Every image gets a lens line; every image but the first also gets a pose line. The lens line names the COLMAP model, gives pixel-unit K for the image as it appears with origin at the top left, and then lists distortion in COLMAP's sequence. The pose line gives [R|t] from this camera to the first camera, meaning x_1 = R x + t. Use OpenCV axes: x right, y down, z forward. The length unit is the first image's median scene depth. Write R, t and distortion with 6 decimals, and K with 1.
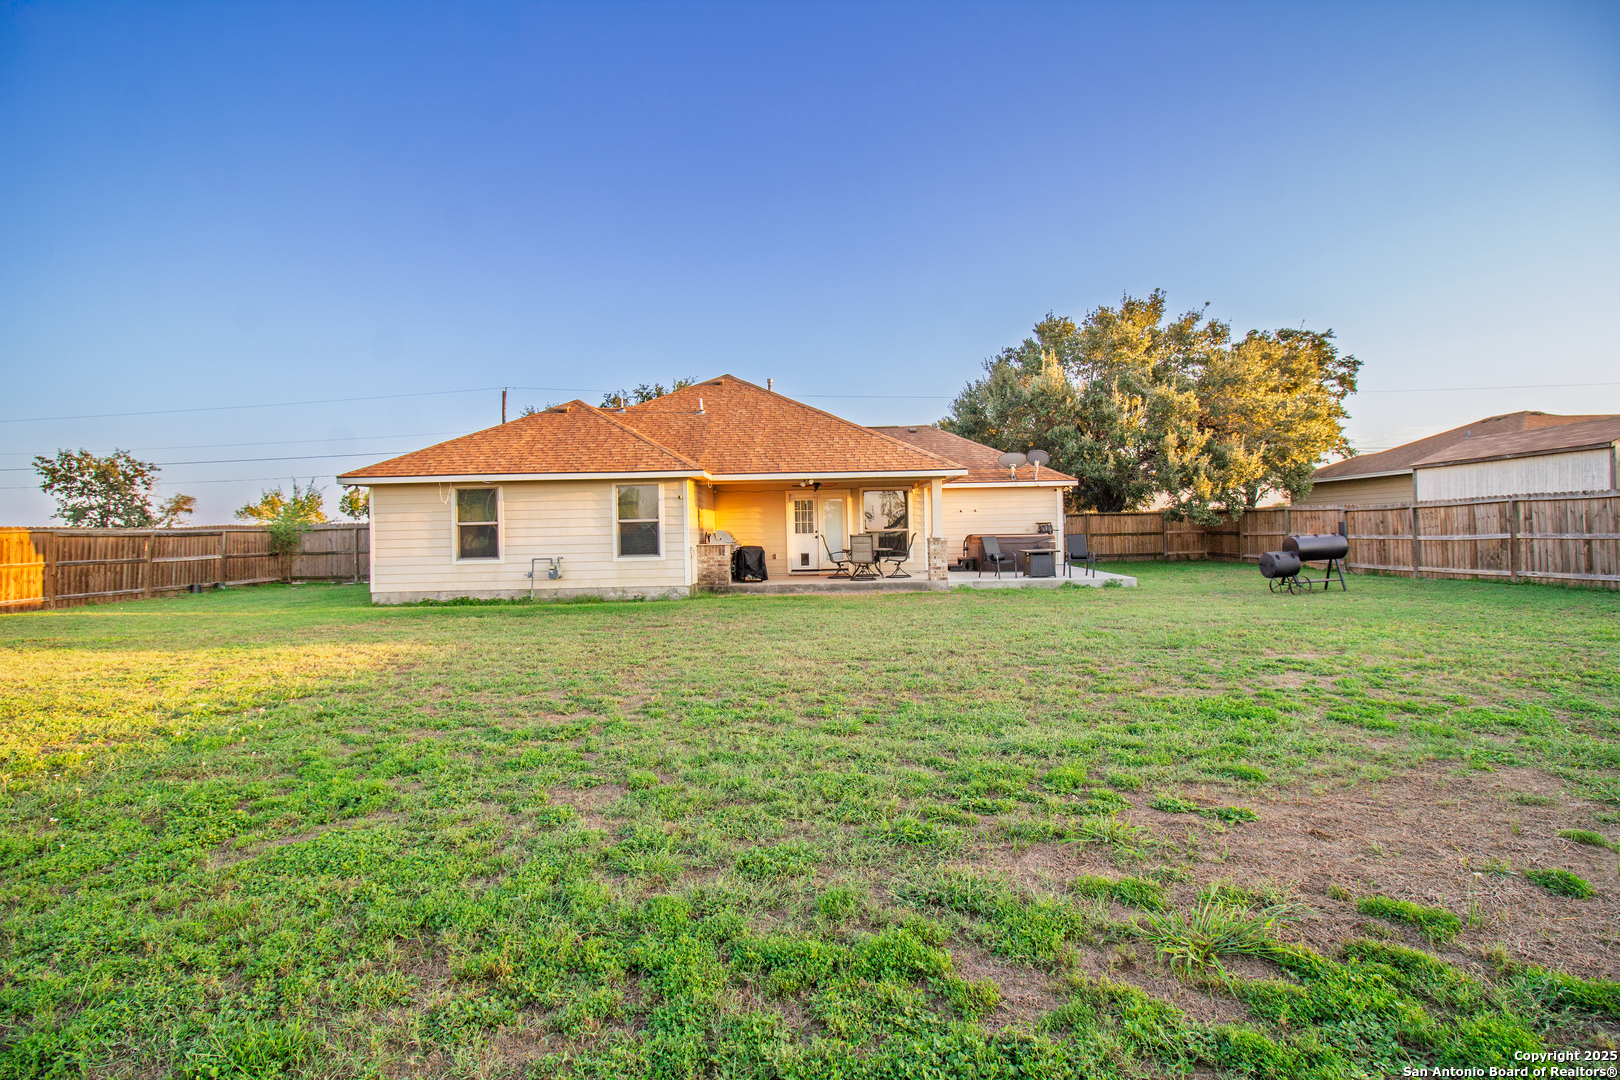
lens RADIAL K [[755.9, 0, 821.2], [0, 755.9, 530.3], [0, 0, 1]] dist [-0.000819, -0.013467]
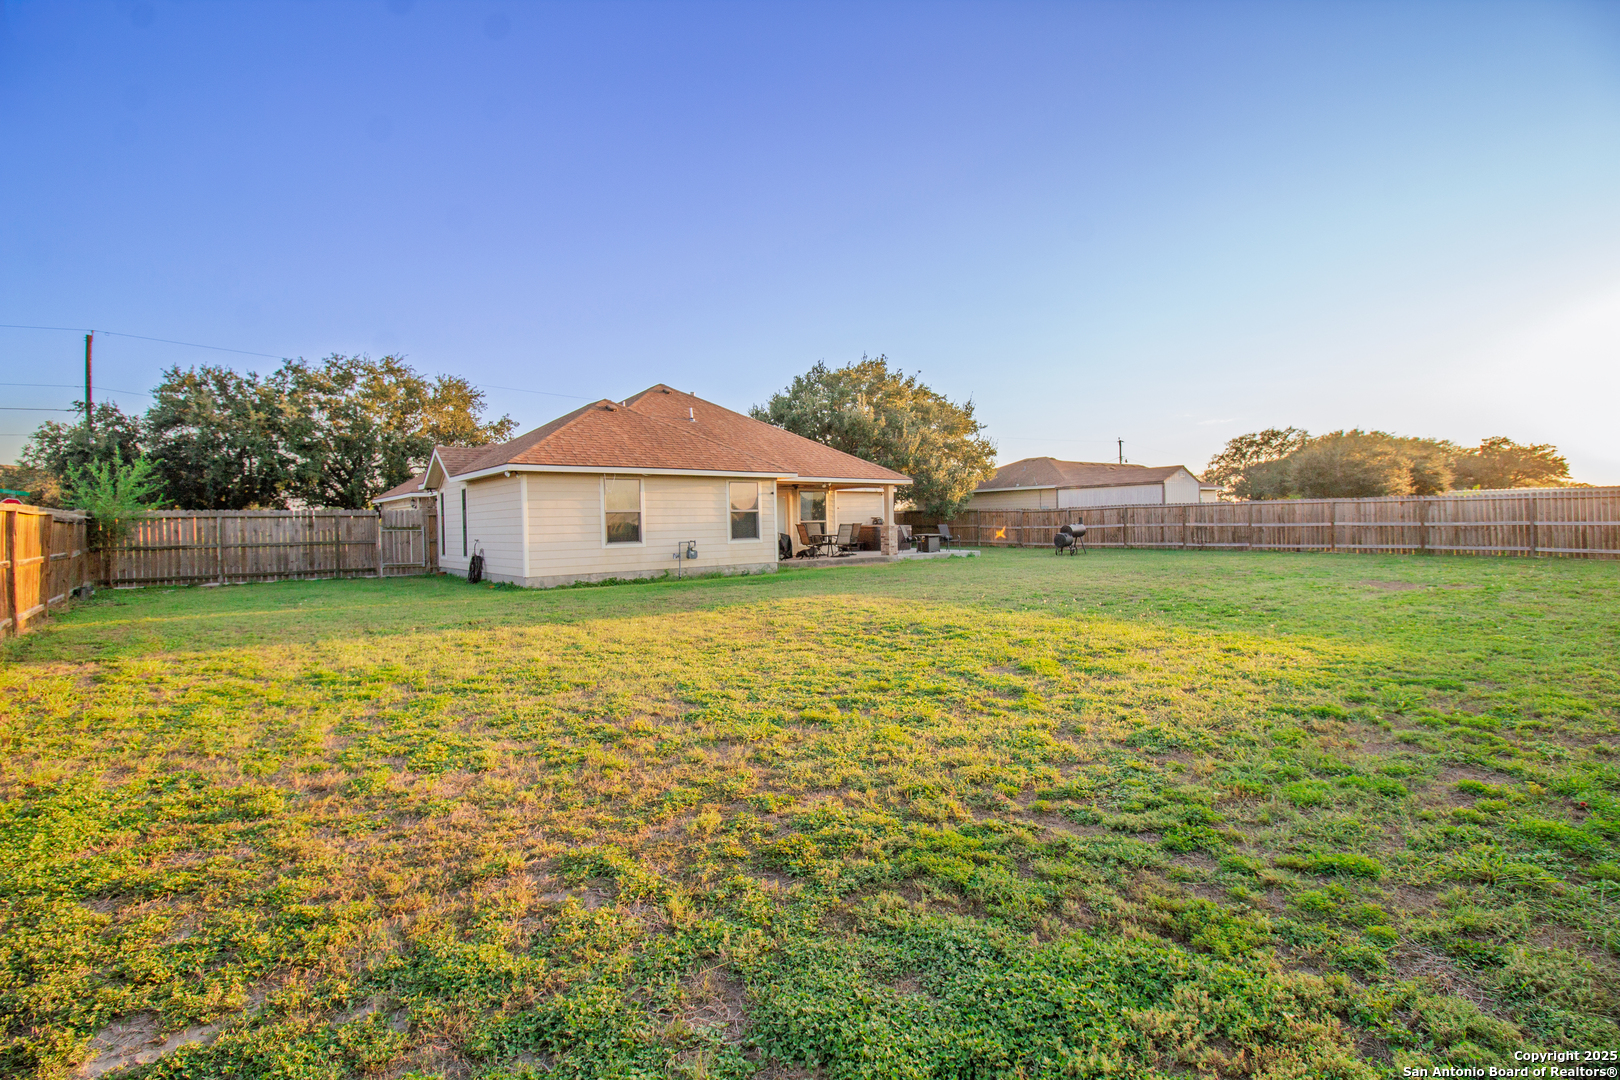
lens RADIAL K [[742.1, 0, 810.0], [0, 742.1, 540.0], [0, 0, 1]] dist [-0.000437, -0.000089]
pose [[0.780156, -0.009055, 0.625520, -0.920927], [0.001010, 0.999912, 0.013215, 0.019007], [-0.625584, -0.009678, 0.780097, -0.021500]]
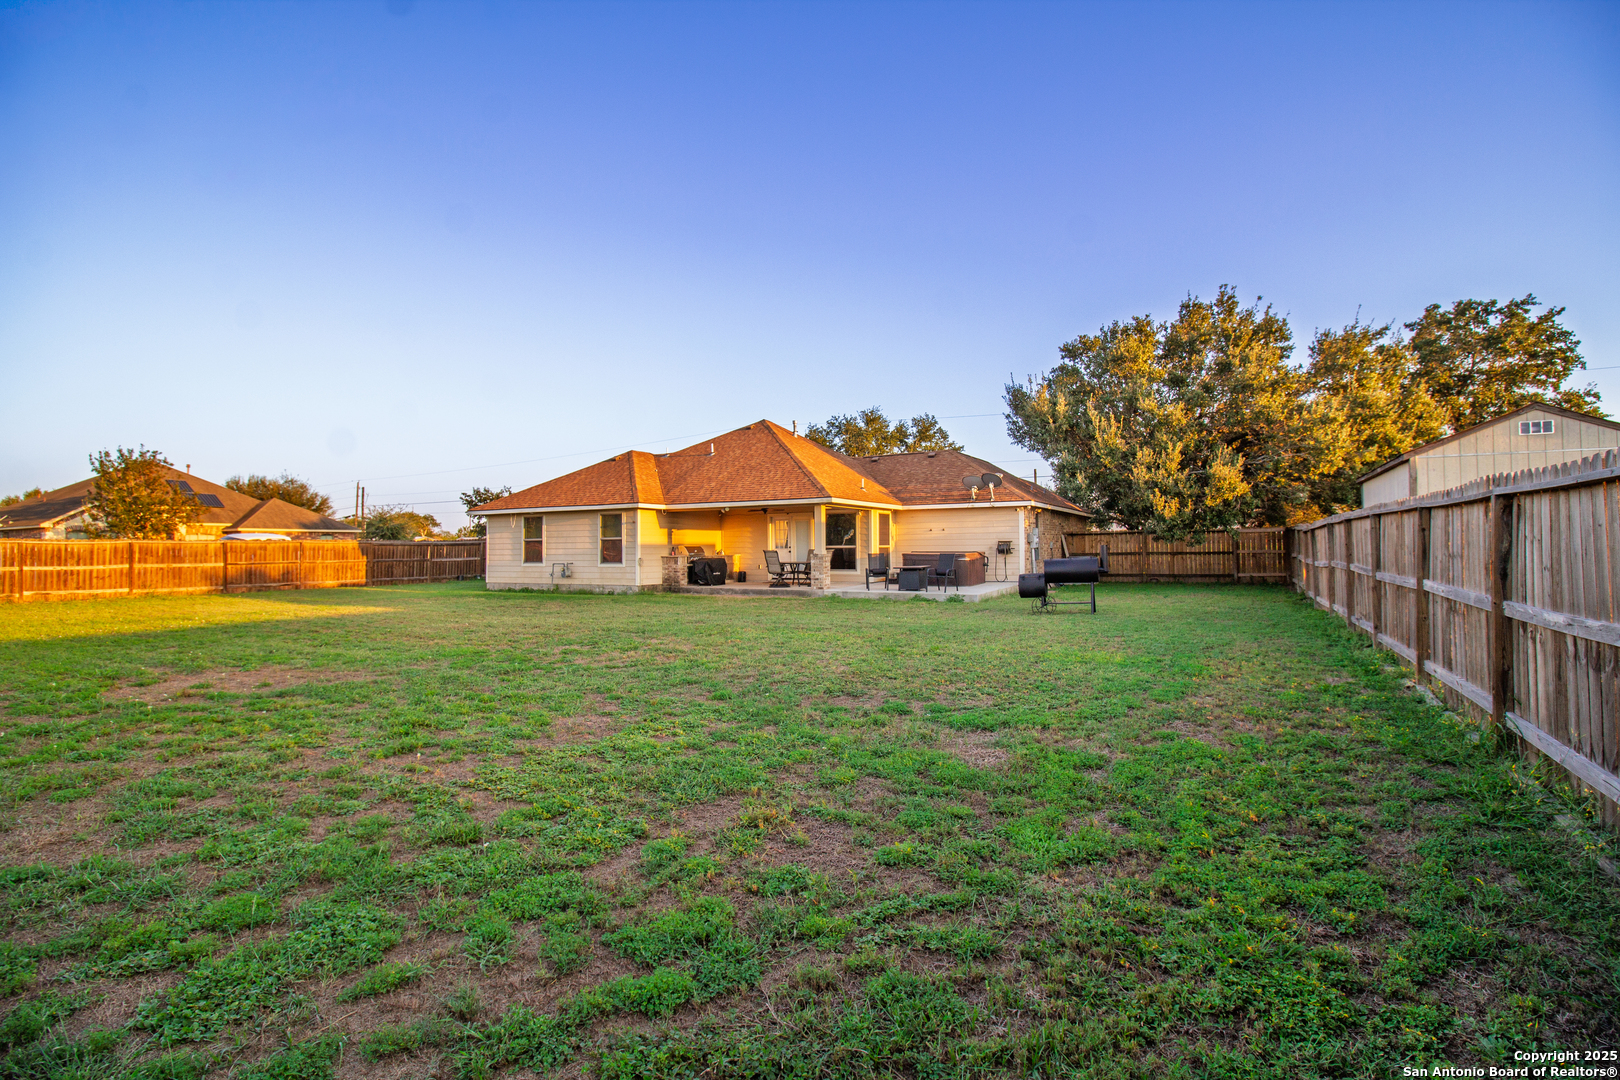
lens RADIAL K [[742.1, 0, 810.0], [0, 742.1, 540.0], [0, 0, 1]] dist [-0.000437, -0.000089]
pose [[0.876620, 0.007127, -0.481130, 0.758520], [-0.008272, 0.999966, -0.000259, -0.012691], [0.481112, 0.004207, 0.876649, -0.047496]]
